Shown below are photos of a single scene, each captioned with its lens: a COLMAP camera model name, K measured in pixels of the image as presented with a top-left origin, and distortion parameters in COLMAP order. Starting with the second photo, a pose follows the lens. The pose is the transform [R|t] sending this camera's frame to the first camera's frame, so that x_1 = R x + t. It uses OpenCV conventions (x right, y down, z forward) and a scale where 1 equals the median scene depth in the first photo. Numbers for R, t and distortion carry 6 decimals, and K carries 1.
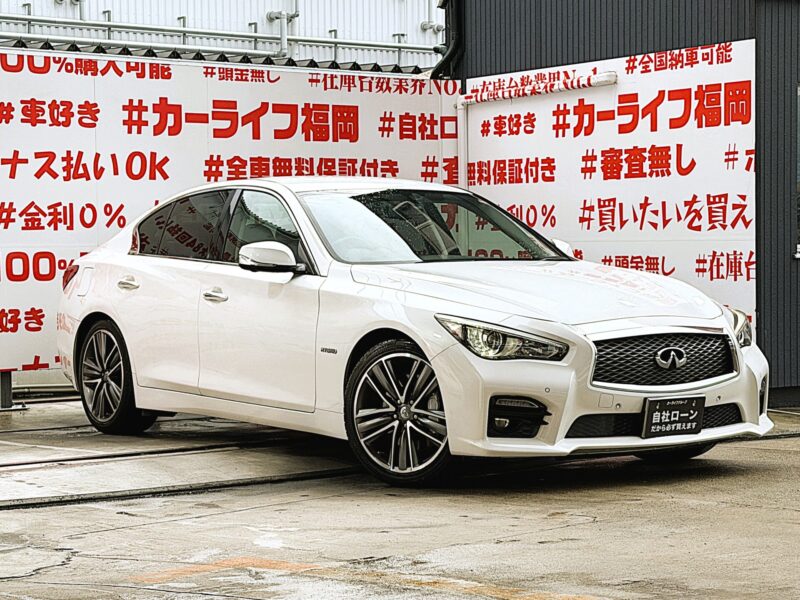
lens RADIAL K [[1777.3, 0, 400.4], [0, 1777.3, 306.0], [0, 0, 1]] dist [0.170963, 0.000000]
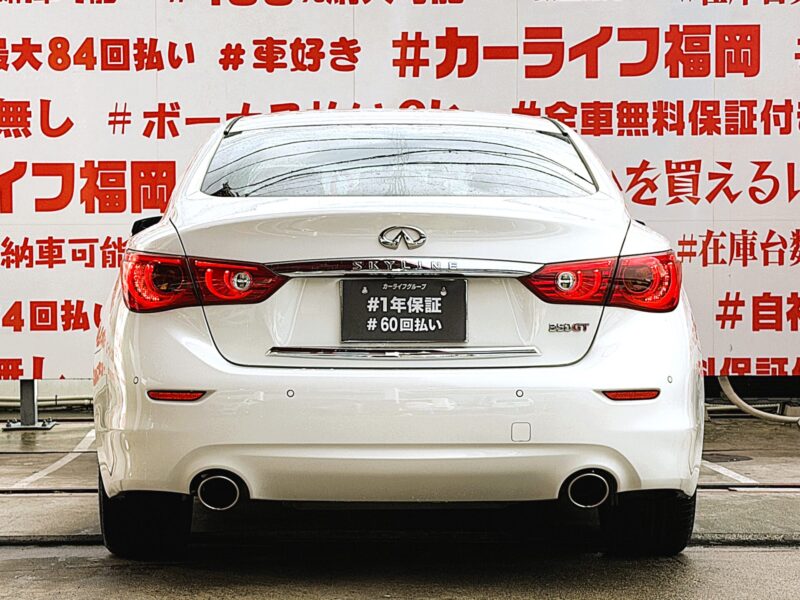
lens RADIAL K [[2016.1, 0, 393.9], [0, 2016.1, 304.5], [0, 0, 1]] dist [0.171998, 0.000000]
pose [[0.823201, 0.023470, -0.567265, 0.347434], [-0.024846, 0.999677, 0.005305, -0.002941], [0.567206, 0.009727, 0.823518, 0.286467]]
